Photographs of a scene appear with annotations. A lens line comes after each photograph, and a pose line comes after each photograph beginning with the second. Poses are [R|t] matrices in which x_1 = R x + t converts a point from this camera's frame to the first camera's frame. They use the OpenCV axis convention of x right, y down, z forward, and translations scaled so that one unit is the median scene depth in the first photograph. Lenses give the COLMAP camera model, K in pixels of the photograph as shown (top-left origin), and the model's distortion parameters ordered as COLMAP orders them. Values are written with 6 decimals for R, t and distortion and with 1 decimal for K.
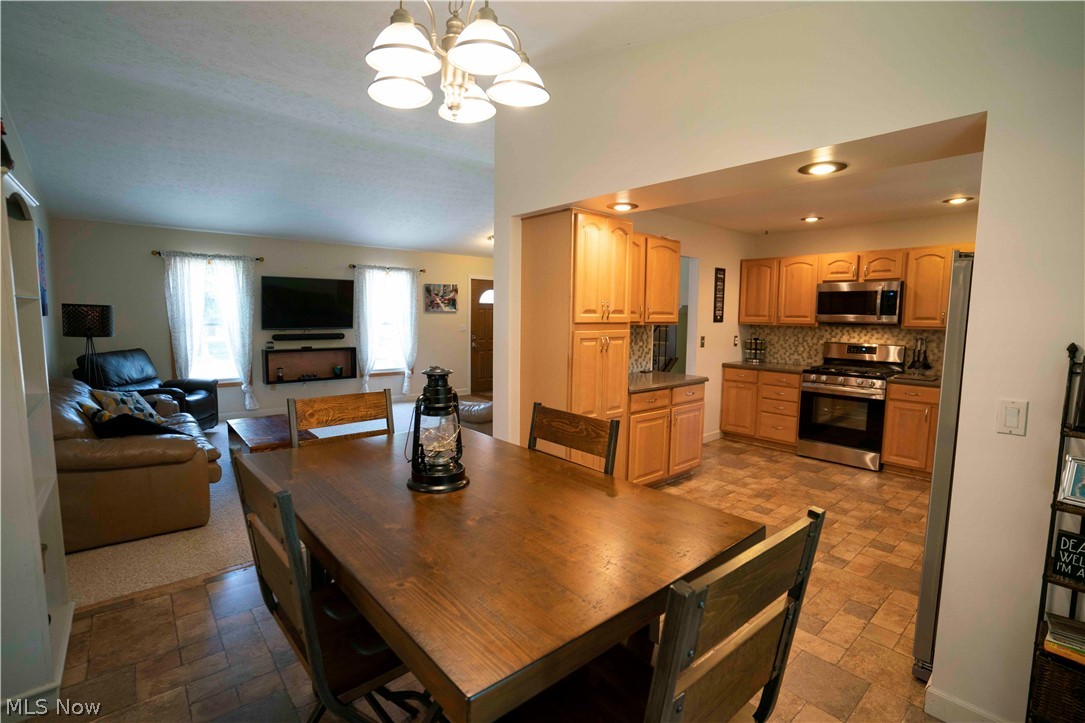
lens RADIAL K [[501.9, 0, 540.6], [0, 501.9, 363.7], [0, 0, 1]] dist [-0.067516, 0.025419]
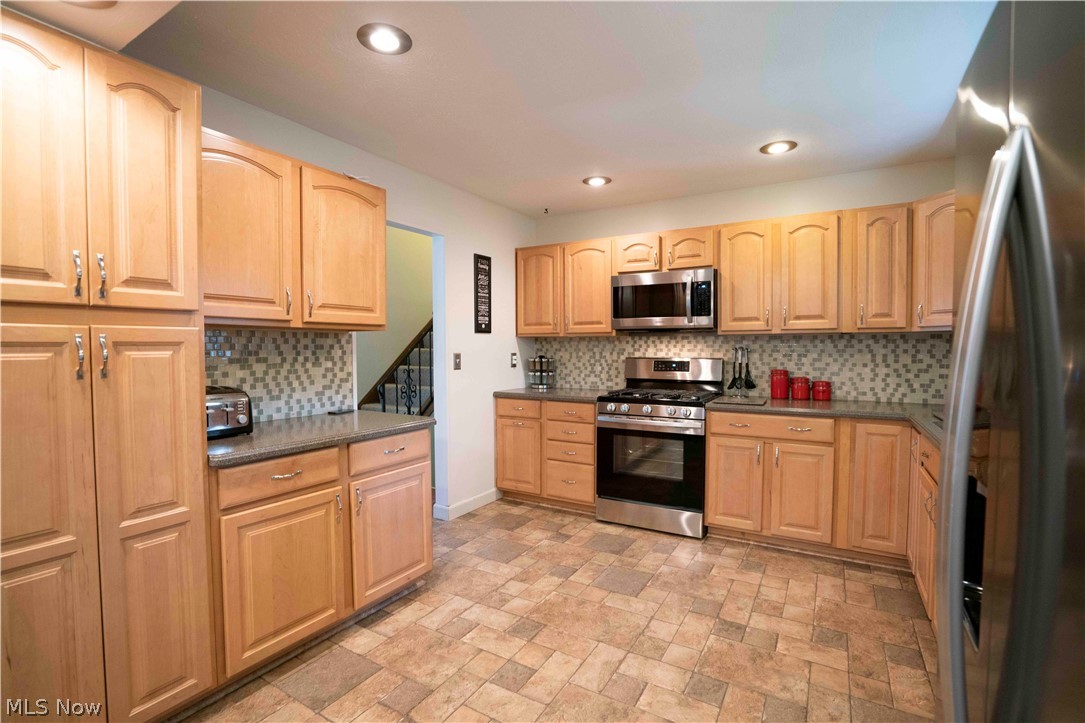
lens RADIAL K [[501.9, 0, 540.6], [0, 501.9, 363.7], [0, 0, 1]] dist [-0.067516, 0.025419]
pose [[0.949013, -0.024141, 0.314311, 0.238595], [0.044058, 0.997435, -0.056417, 0.002073], [-0.312143, 0.067389, 0.947642, 0.357672]]
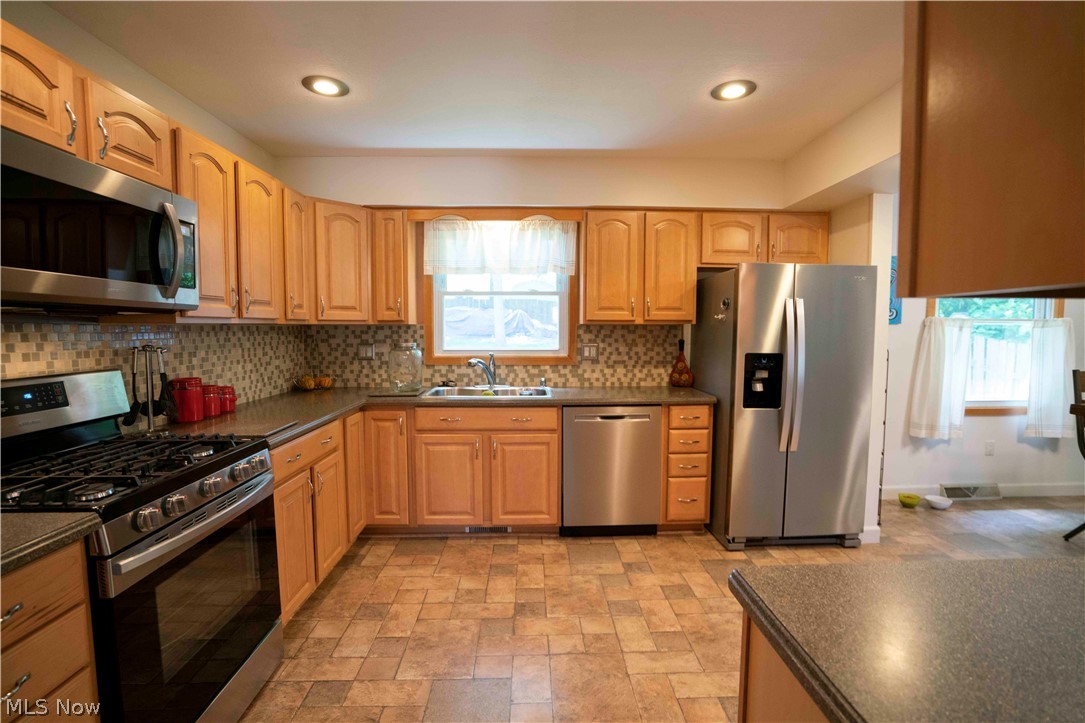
lens RADIAL K [[501.9, 0, 540.6], [0, 501.9, 363.7], [0, 0, 1]] dist [-0.067516, 0.025419]
pose [[-0.776477, -0.049698, 0.628182, 0.243429], [0.061072, 0.986257, 0.153516, -0.075152], [-0.627179, 0.157566, -0.762771, 1.043464]]
